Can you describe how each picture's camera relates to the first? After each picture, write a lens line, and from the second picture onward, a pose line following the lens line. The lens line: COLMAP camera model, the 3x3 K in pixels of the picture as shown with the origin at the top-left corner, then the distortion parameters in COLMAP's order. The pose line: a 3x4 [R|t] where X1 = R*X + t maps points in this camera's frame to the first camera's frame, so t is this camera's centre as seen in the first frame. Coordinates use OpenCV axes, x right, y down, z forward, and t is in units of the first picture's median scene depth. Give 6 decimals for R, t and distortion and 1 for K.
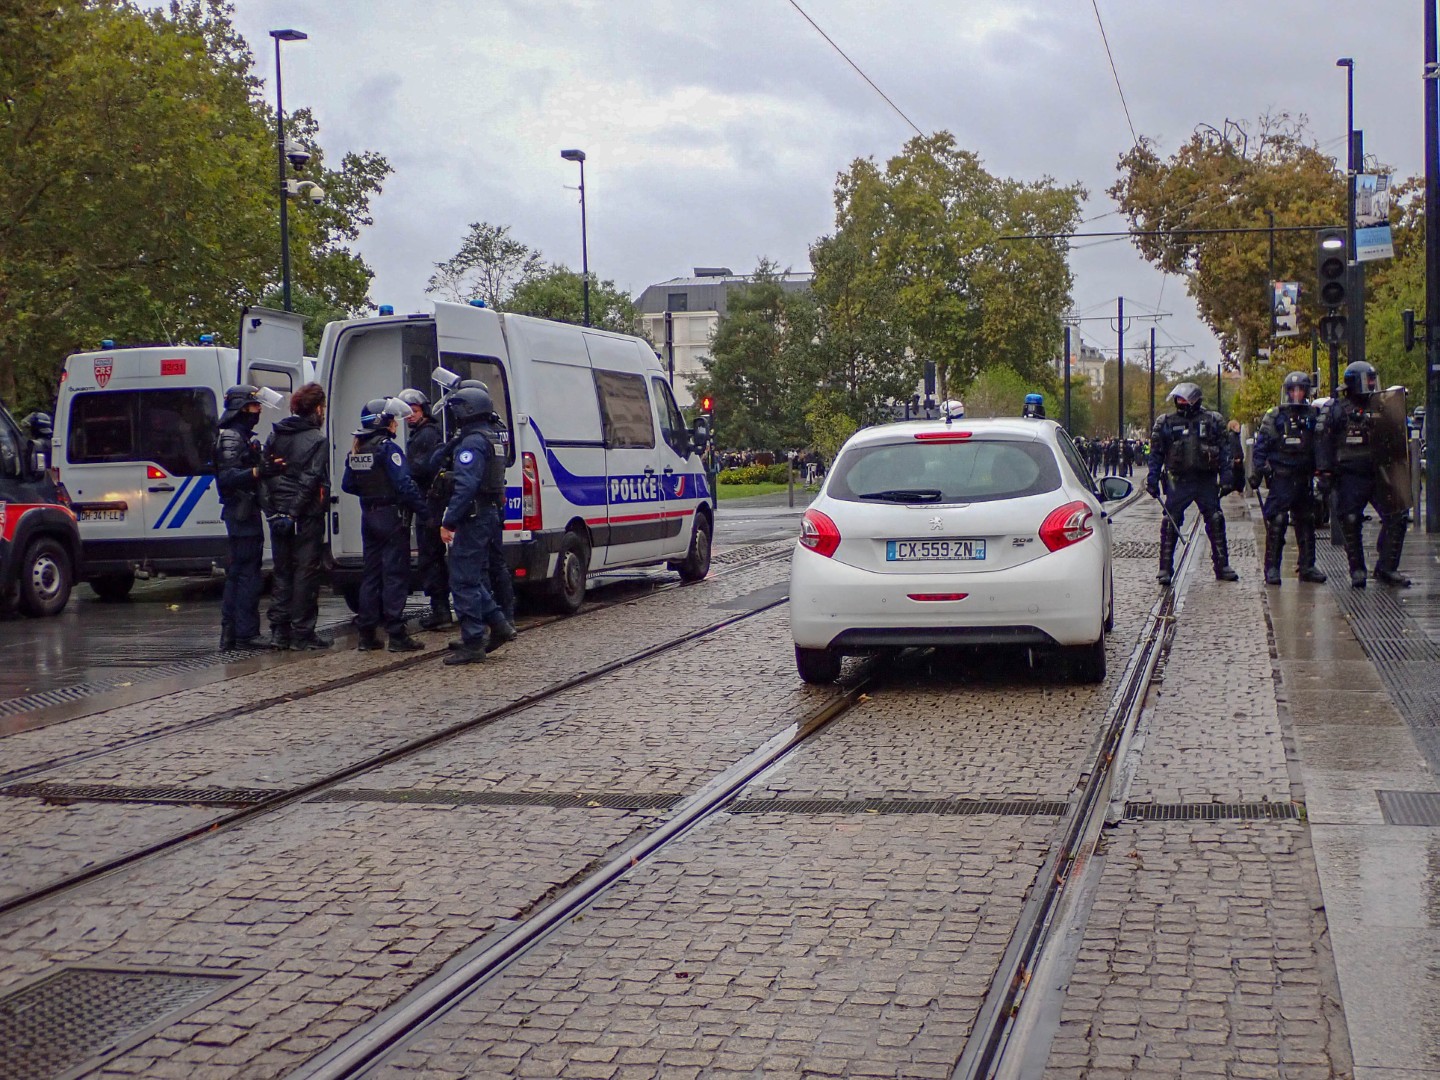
lens RADIAL K [[2068.3, 0, 720.0], [0, 2068.3, 540.0], [0, 0, 1]] dist [0.123273, -0.056048]
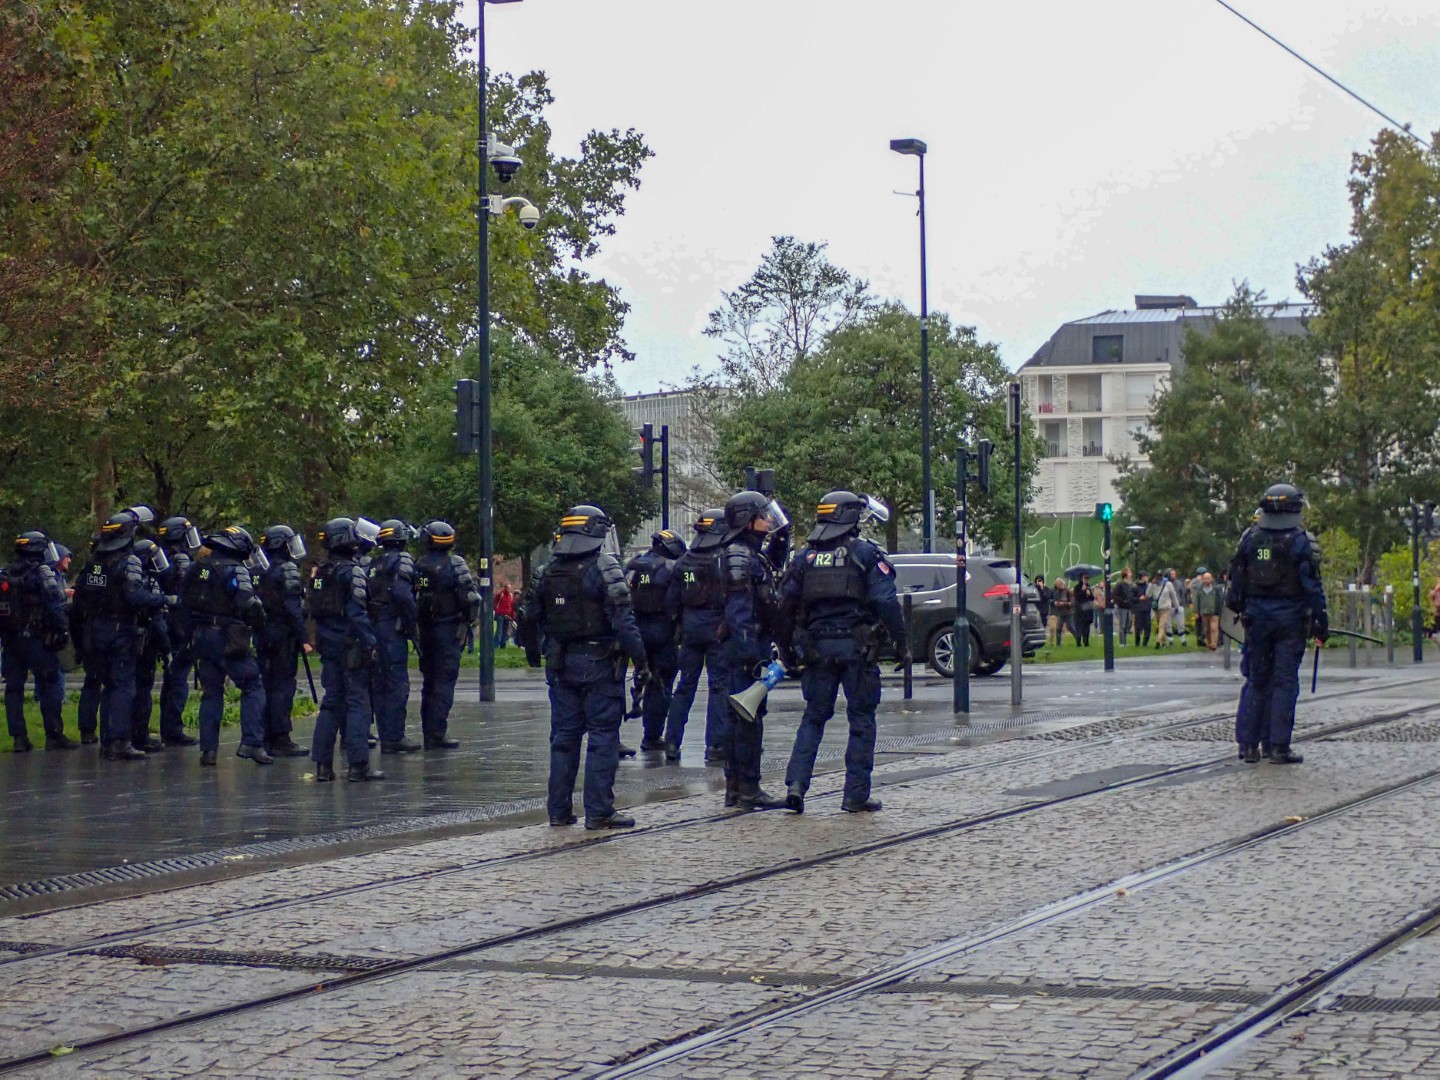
lens RADIAL K [[3213.9, 0, 720.0], [0, 3213.9, 540.0], [0, 0, 1]] dist [0.134414, 0.274051]
pose [[0.990392, 0.015884, -0.137370, 0.092460], [-0.023396, 0.998308, -0.053241, 0.010777], [0.136292, 0.055943, 0.989088, -0.288677]]
